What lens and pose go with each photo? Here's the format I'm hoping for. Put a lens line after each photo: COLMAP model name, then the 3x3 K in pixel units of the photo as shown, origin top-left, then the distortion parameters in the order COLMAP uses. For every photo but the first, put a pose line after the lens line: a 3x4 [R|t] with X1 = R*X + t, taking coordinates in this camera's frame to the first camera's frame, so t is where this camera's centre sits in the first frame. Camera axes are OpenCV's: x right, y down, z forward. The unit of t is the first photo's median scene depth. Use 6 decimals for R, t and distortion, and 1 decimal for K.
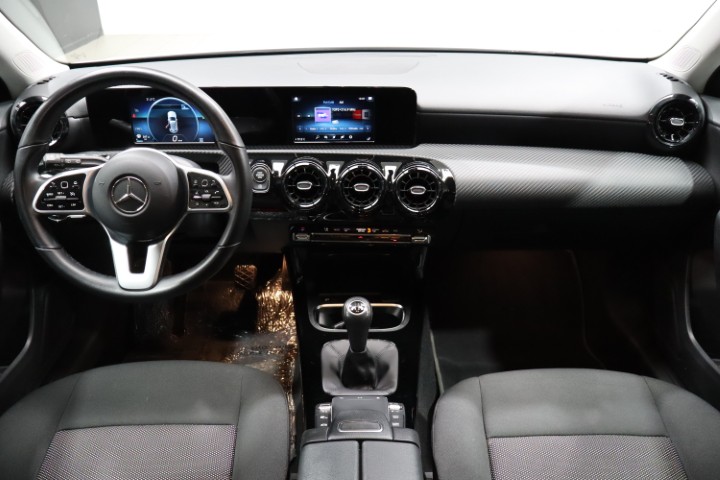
lens RADIAL K [[602.8, 0, 360.0], [0, 602.8, 240.0], [0, 0, 1]] dist [0.000534, 0.000934]
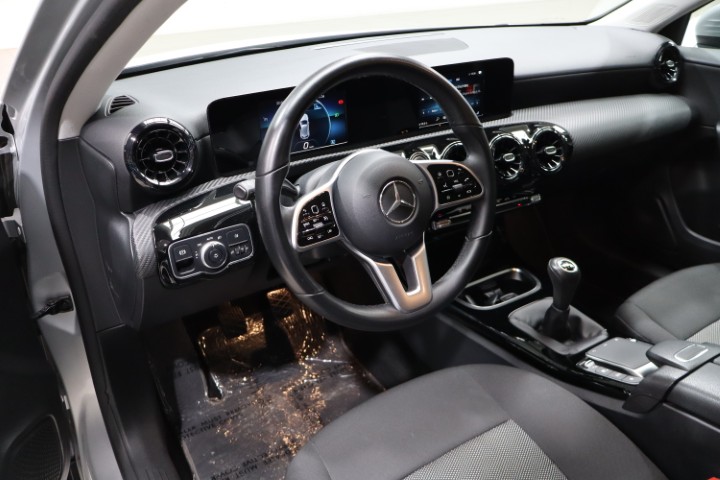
lens RADIAL K [[602.8, 0, 360.0], [0, 602.8, 240.0], [0, 0, 1]] dist [0.000534, 0.000934]
pose [[0.841759, -0.244823, 0.481147, -0.795087], [0.248870, 0.966882, 0.056588, -0.078458], [-0.479067, 0.072109, 0.874812, 0.259249]]
